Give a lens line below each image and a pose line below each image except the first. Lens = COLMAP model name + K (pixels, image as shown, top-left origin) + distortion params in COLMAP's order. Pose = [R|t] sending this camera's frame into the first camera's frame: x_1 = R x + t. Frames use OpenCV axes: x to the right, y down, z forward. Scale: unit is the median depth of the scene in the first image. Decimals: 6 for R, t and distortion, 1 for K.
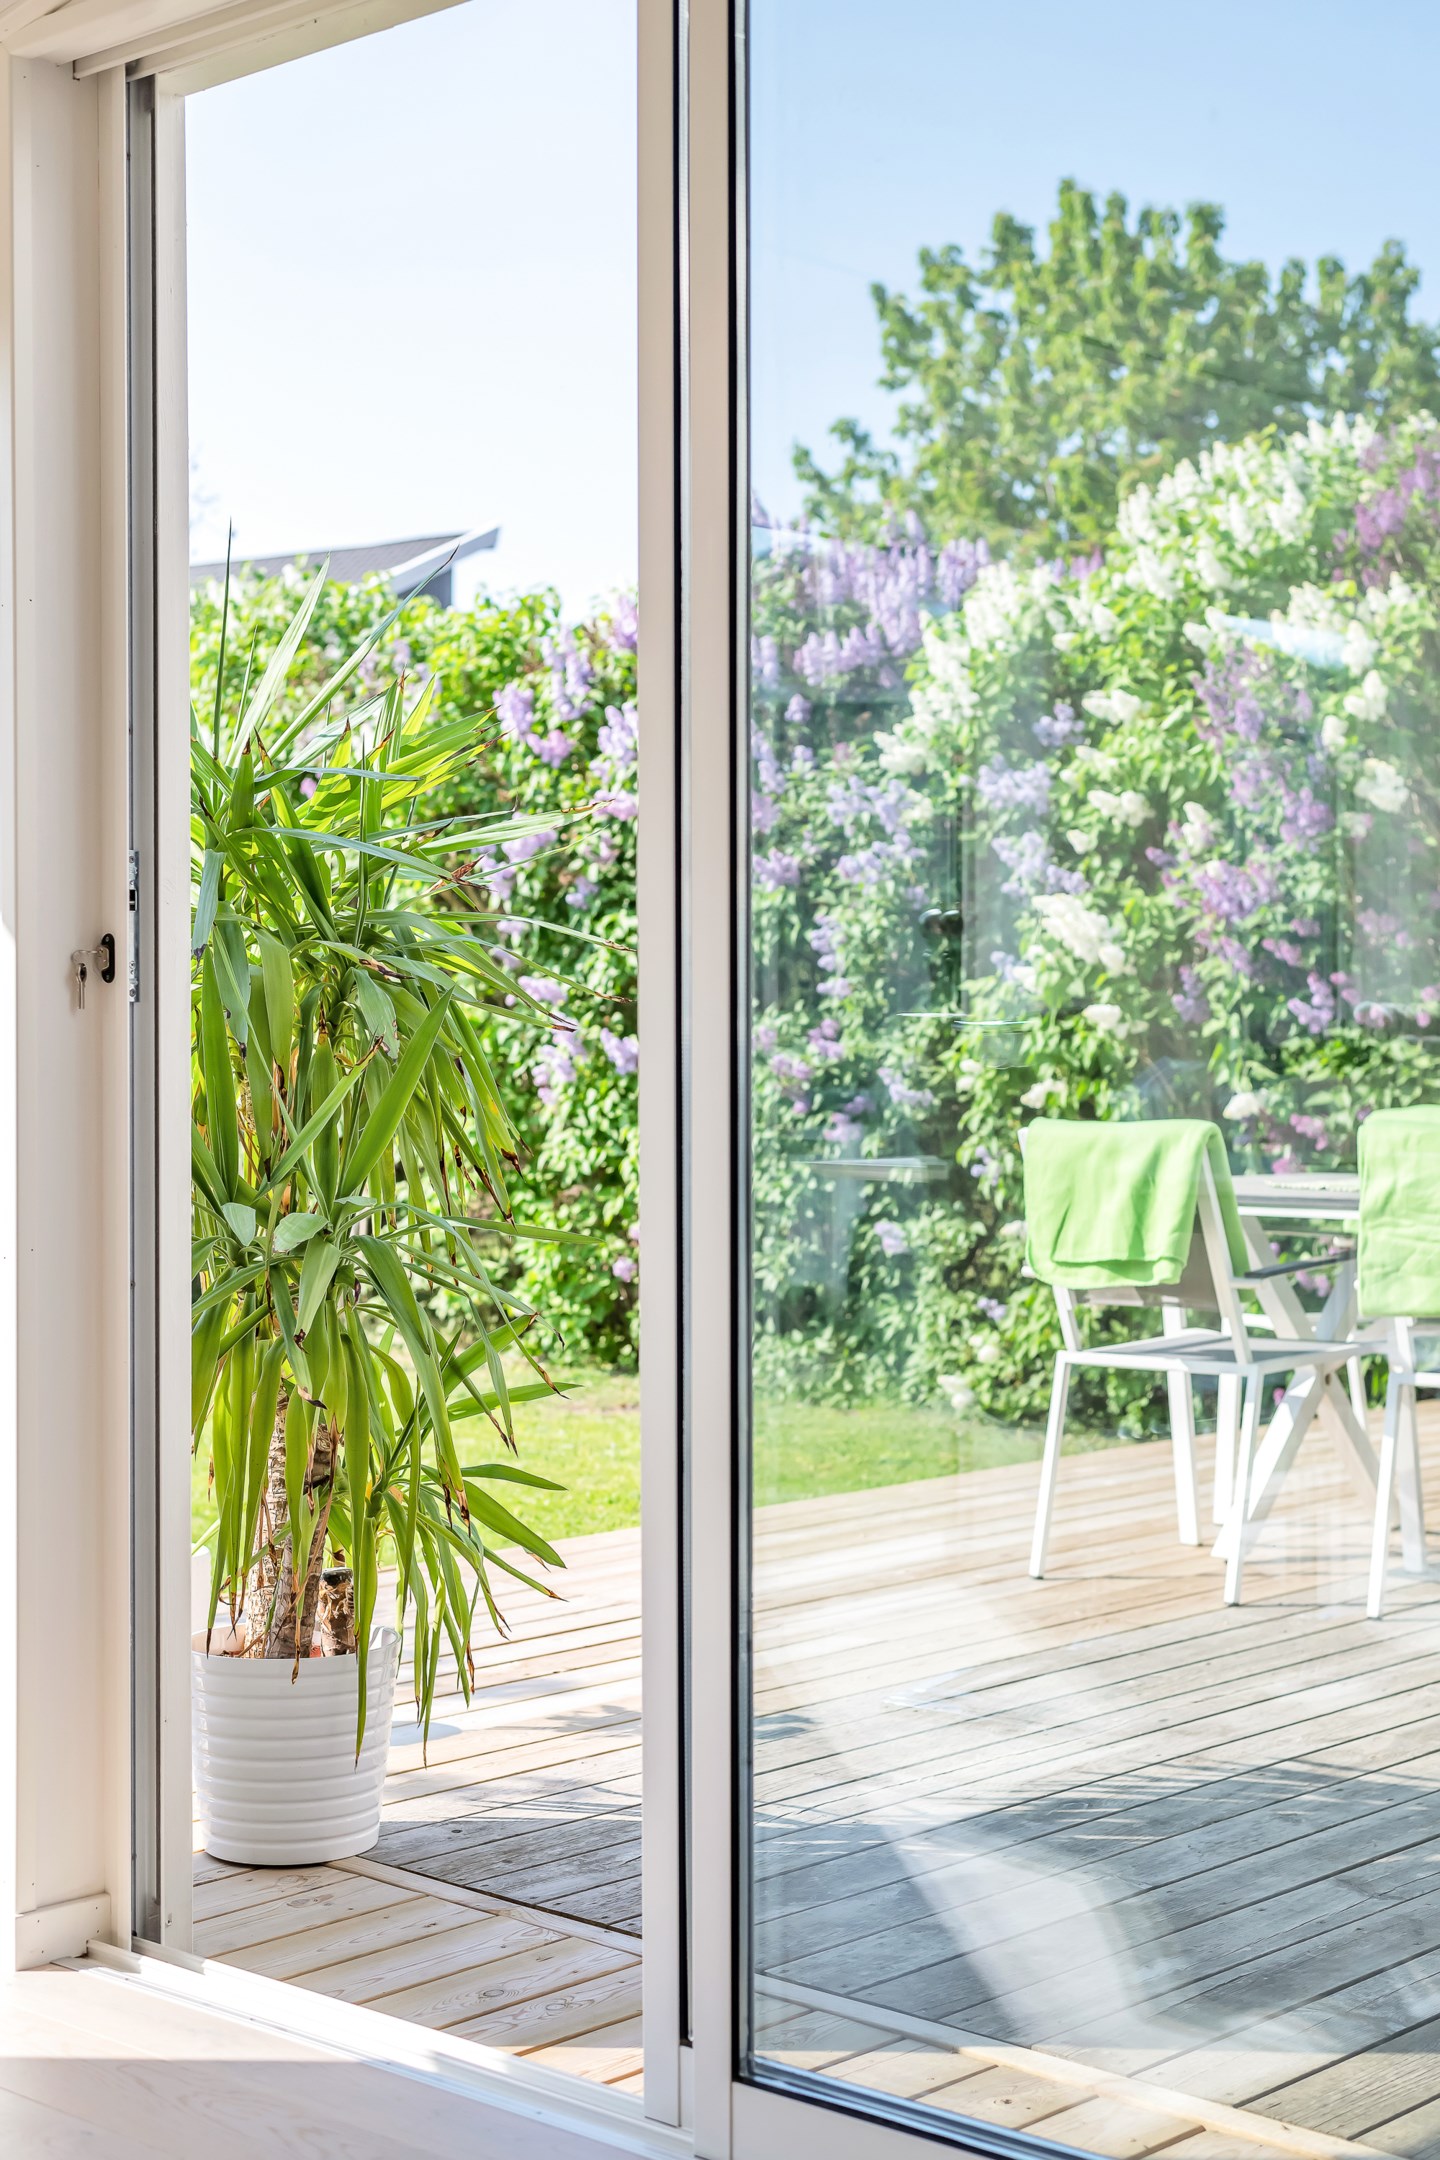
lens RADIAL K [[3121.7, 0, 719.3], [0, 3121.7, 1078.9], [0, 0, 1]] dist [0.036097, 0.000000]
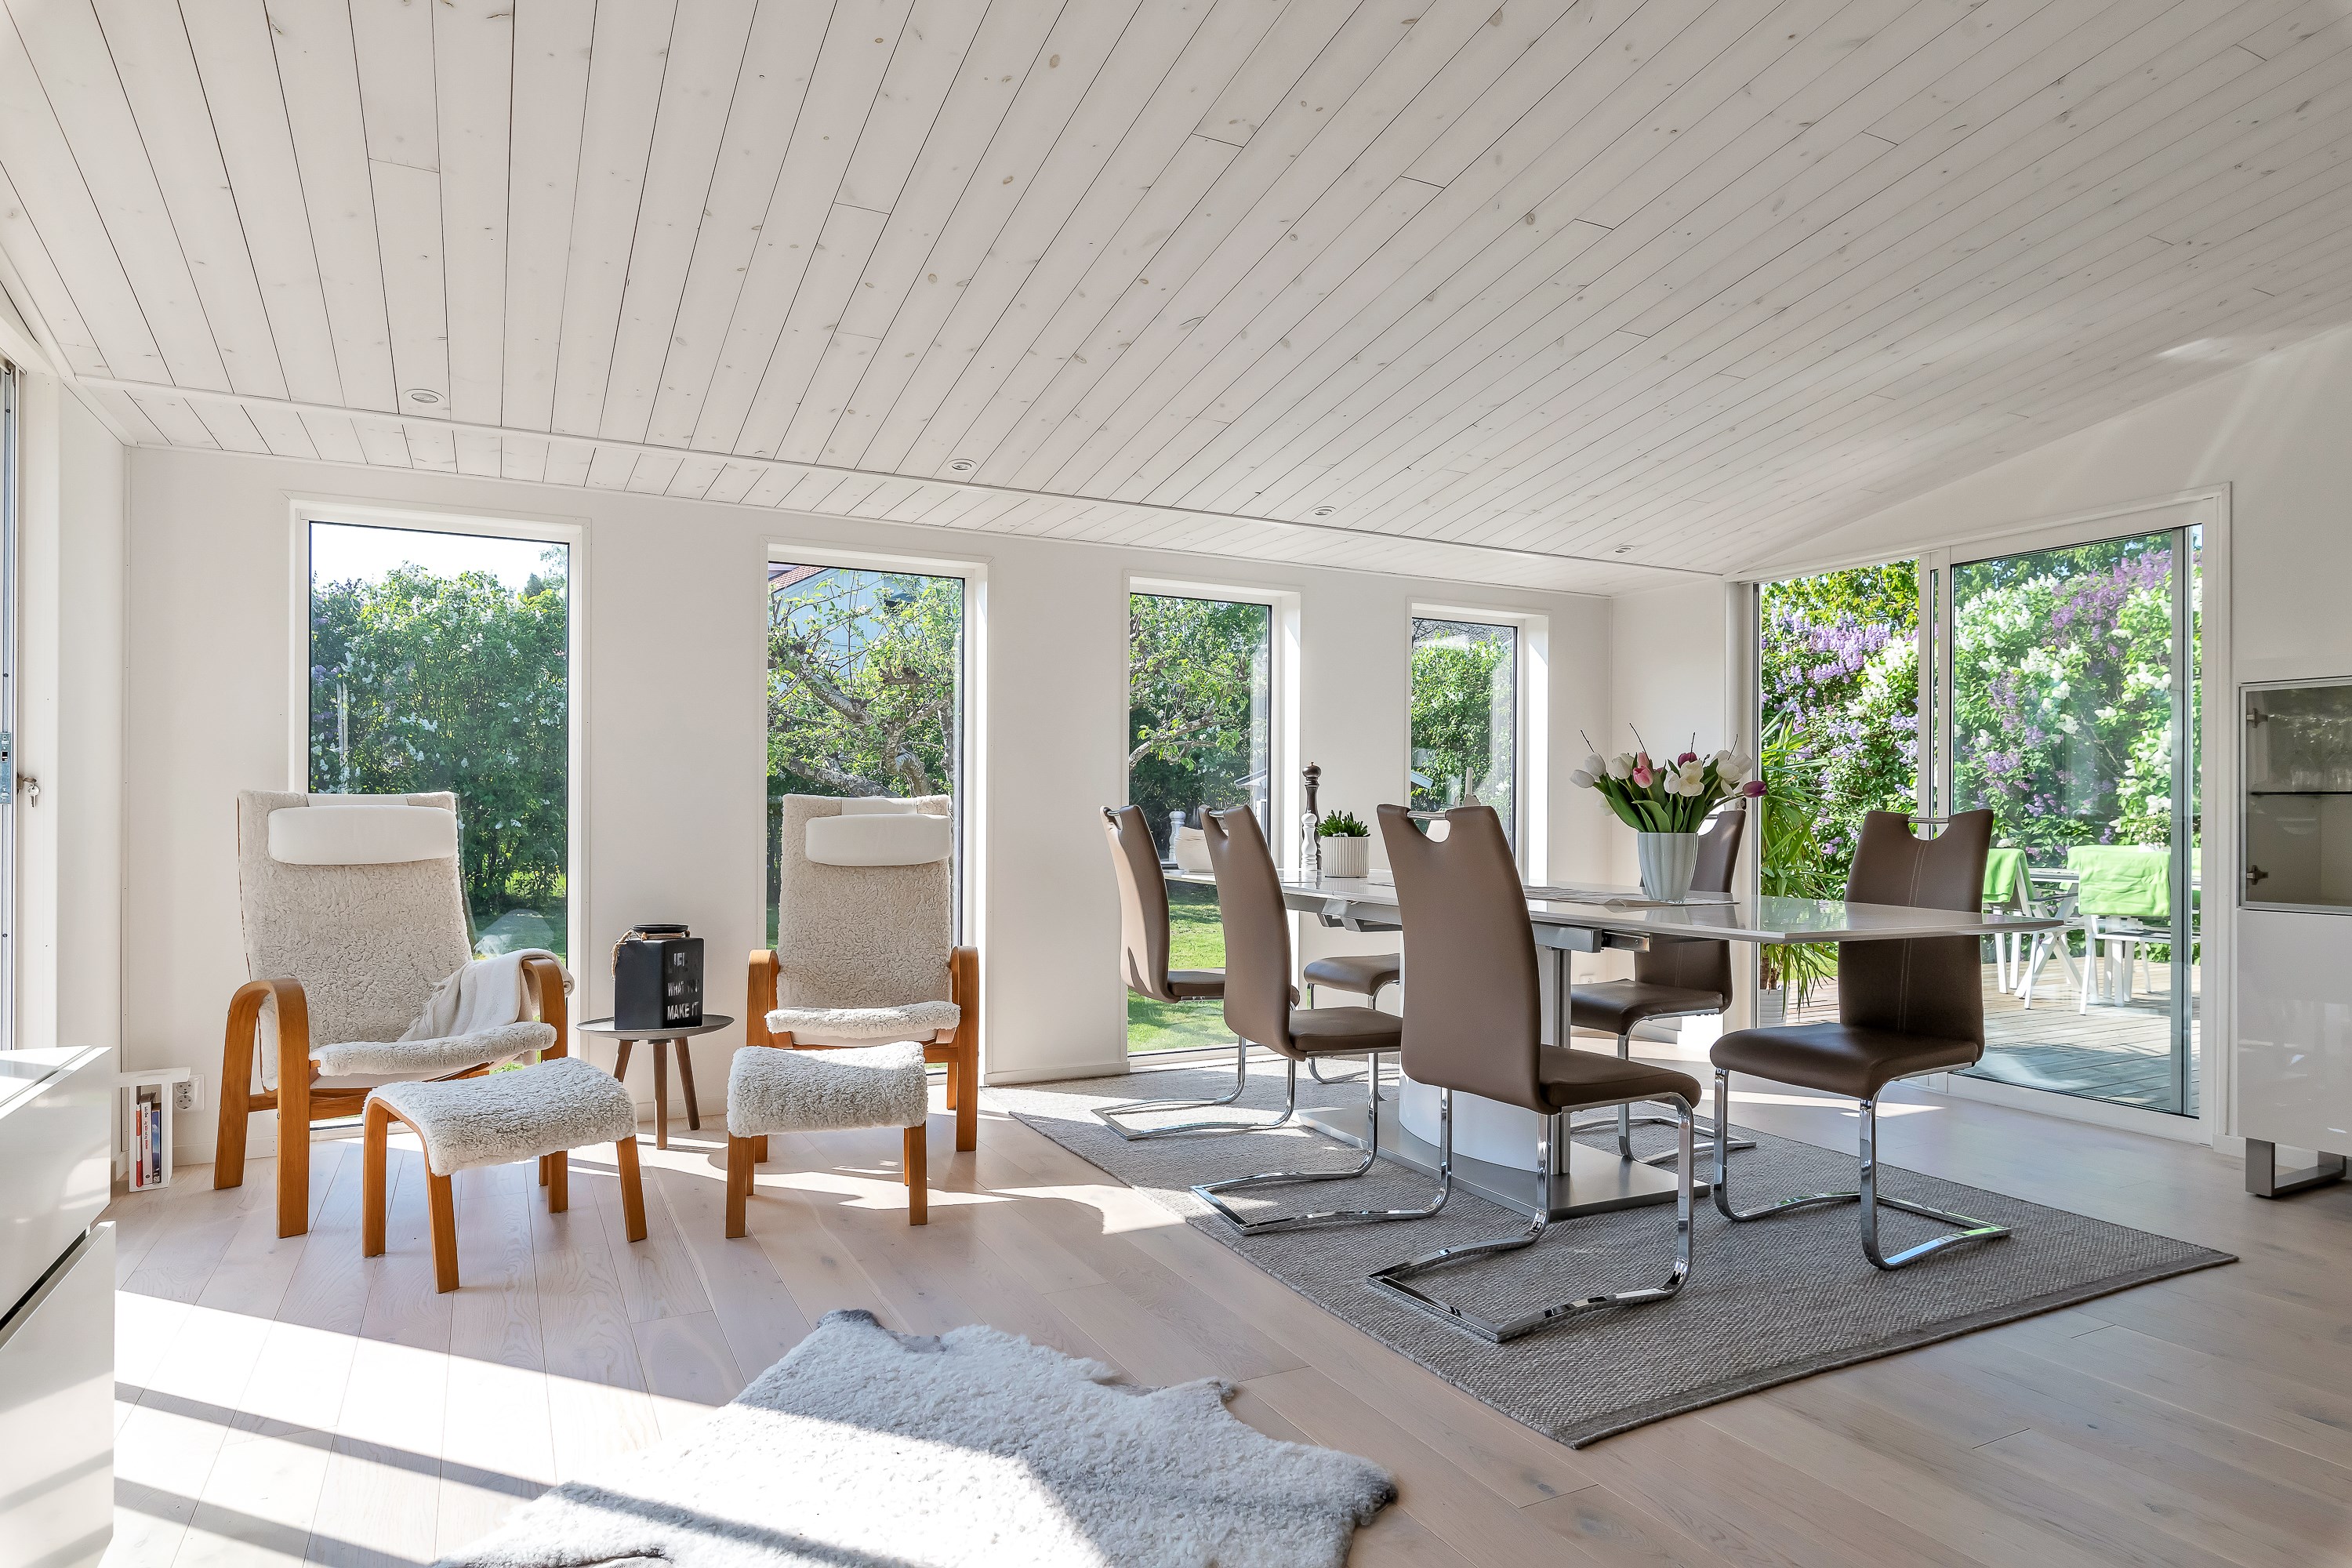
lens RADIAL K [[1345.8, 0, 1221.9], [0, 1345.8, 823.6], [0, 0, 1]] dist [0.006669, -0.001714]
pose [[0.949395, 0.011945, -0.313856, -0.101418], [-0.011461, 0.999929, 0.003386, -0.004056], [0.313874, 0.000383, 0.949464, -0.291776]]
